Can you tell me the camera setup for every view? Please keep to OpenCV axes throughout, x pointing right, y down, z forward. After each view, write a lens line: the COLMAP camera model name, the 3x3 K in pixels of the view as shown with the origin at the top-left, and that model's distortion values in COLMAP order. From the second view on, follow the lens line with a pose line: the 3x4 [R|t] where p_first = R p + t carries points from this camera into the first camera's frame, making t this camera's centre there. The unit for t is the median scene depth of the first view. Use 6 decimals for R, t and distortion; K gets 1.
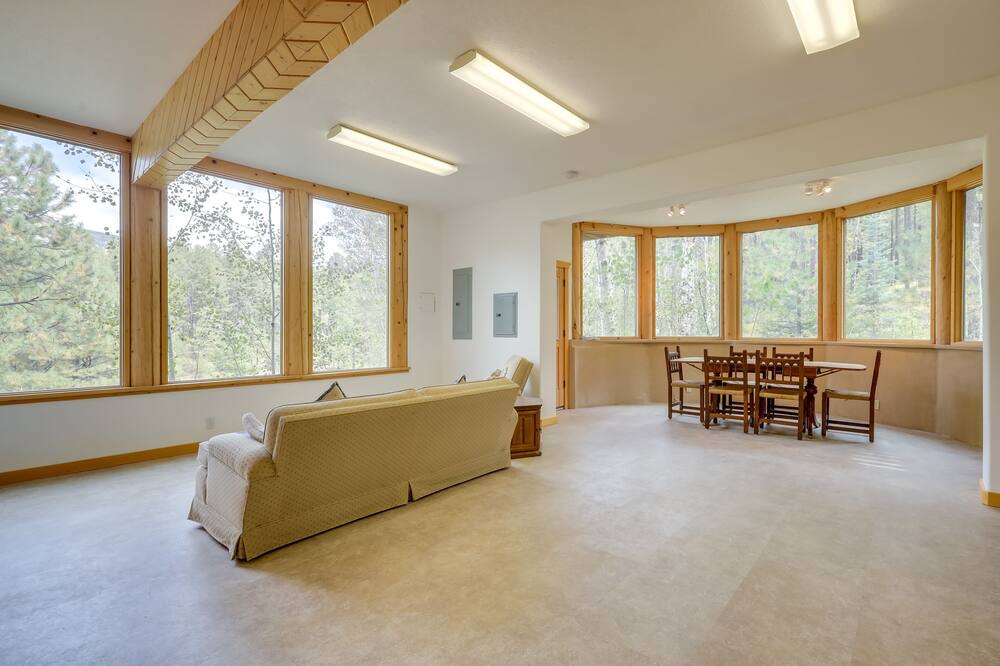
lens RADIAL K [[468.7, 0, 499.3], [0, 468.7, 332.4], [0, 0, 1]] dist [-0.000864, 0.000181]
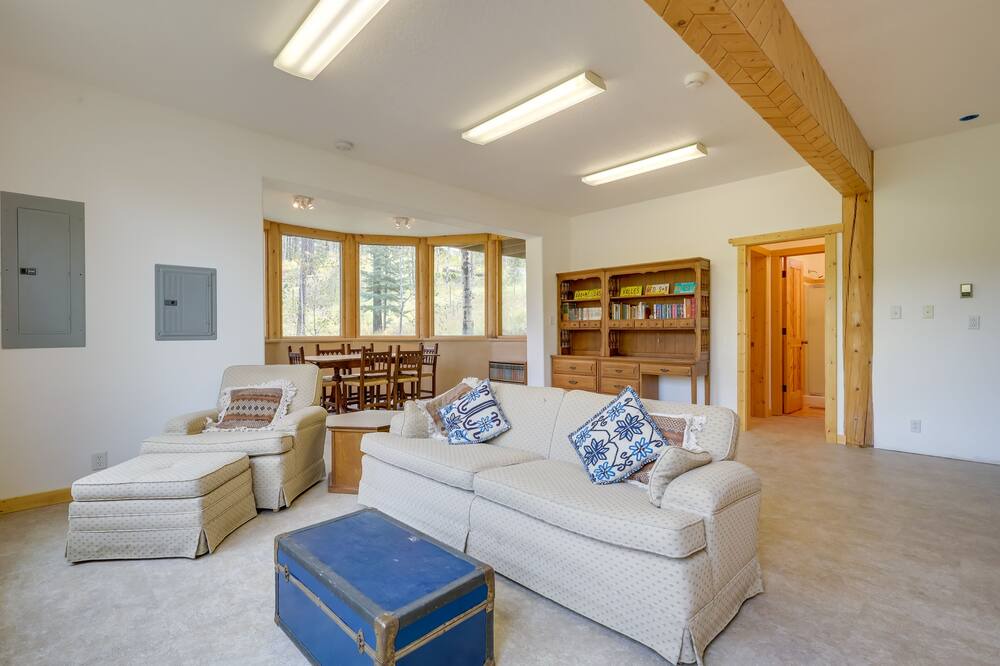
lens RADIAL K [[468.7, 0, 499.6], [0, 468.7, 332.4], [0, 0, 1]] dist [-0.000864, 0.000181]
pose [[0.071198, -0.002937, 0.997458, -0.595893], [0.009206, 0.999955, 0.002287, 0.003429], [-0.997420, 0.009020, 0.071222, 0.578173]]
